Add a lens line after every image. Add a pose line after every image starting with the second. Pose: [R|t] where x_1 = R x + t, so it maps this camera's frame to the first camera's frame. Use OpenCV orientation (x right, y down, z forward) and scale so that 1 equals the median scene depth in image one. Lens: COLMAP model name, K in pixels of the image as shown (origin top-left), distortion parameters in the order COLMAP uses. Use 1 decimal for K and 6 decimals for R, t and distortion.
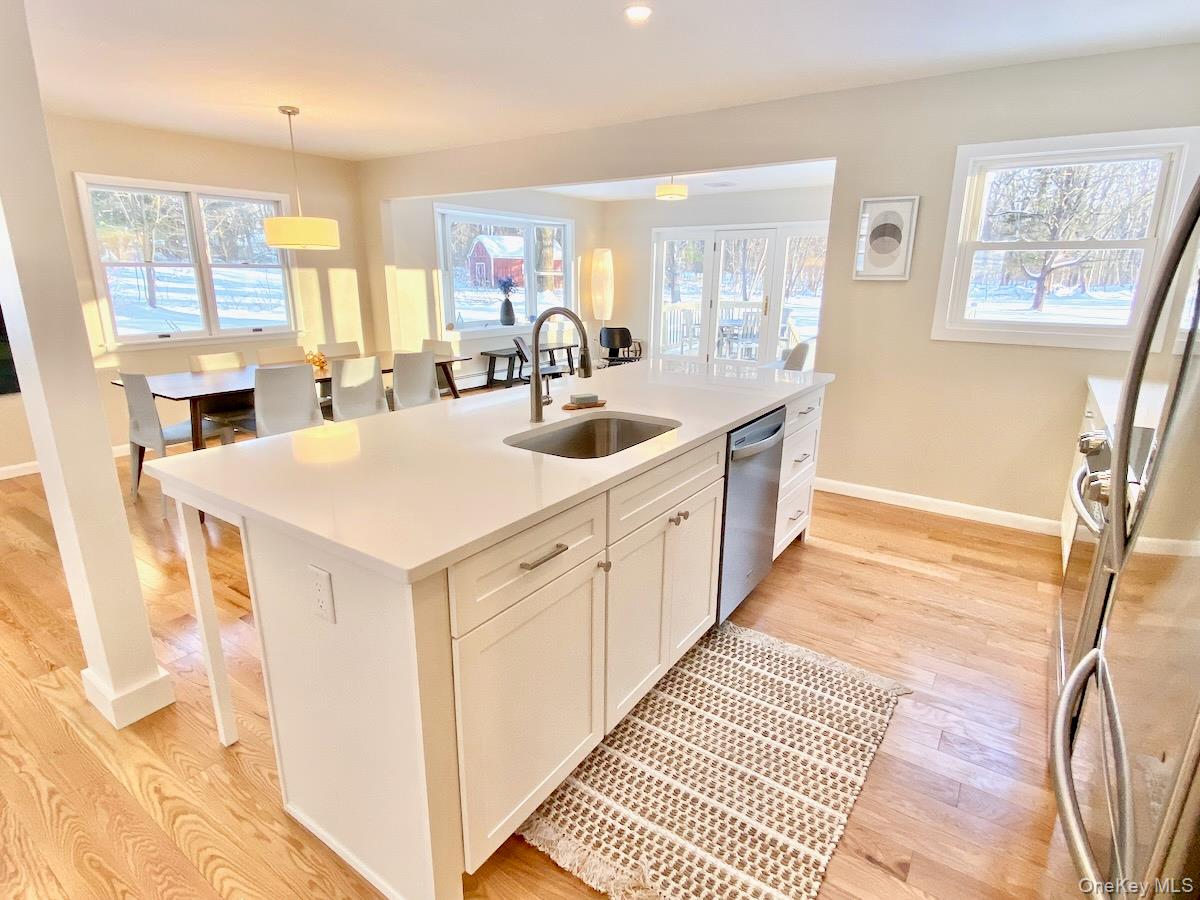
lens RADIAL K [[634.0, 0, 585.7], [0, 634.0, 450.2], [0, 0, 1]] dist [0.024988, -0.018544]
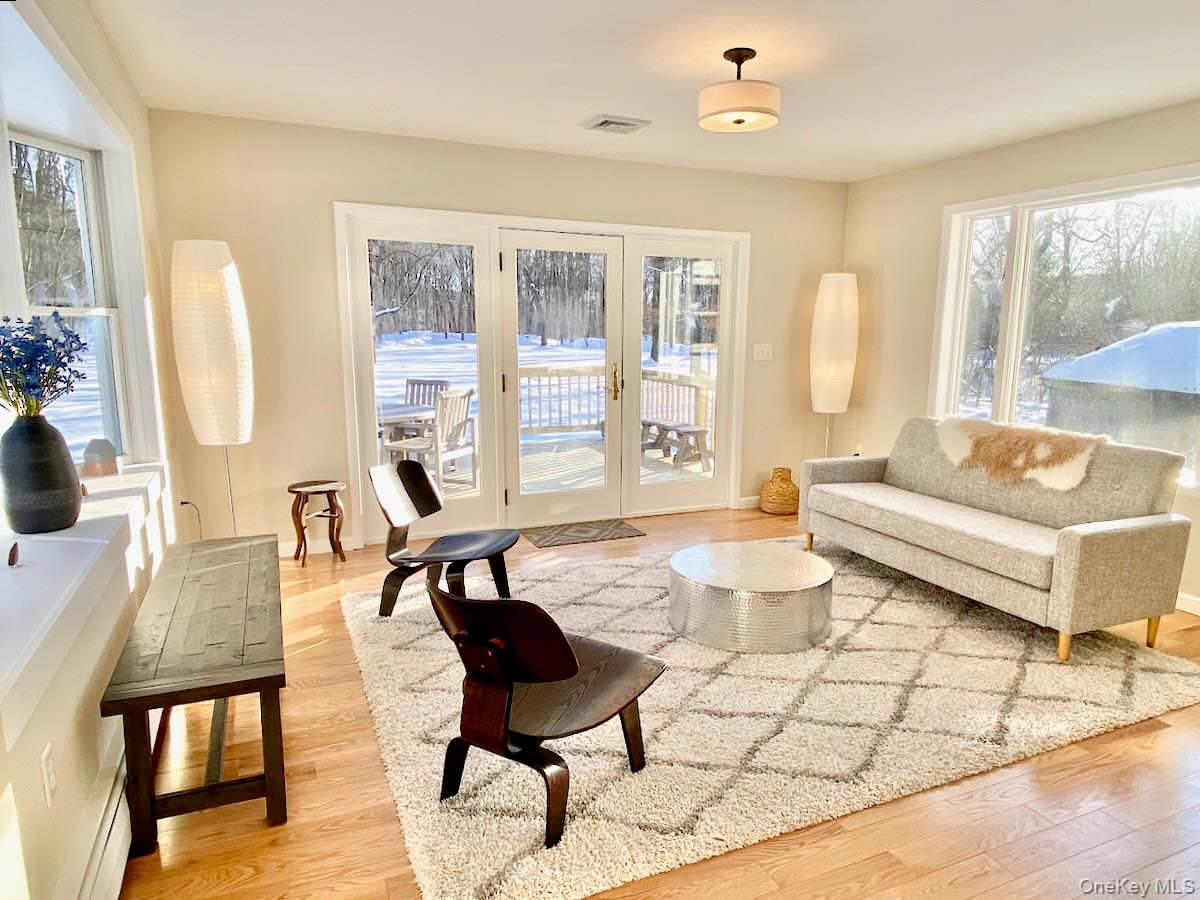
lens RADIAL K [[765.3, 0, 624.0], [0, 765.3, 470.4], [0, 0, 1]] dist [0.025734, -0.032689]
pose [[0.495529, -0.158675, 0.853975, -0.611233], [0.225990, 0.972864, 0.049632, -0.438294], [-0.838677, 0.168396, 0.517942, 1.615362]]
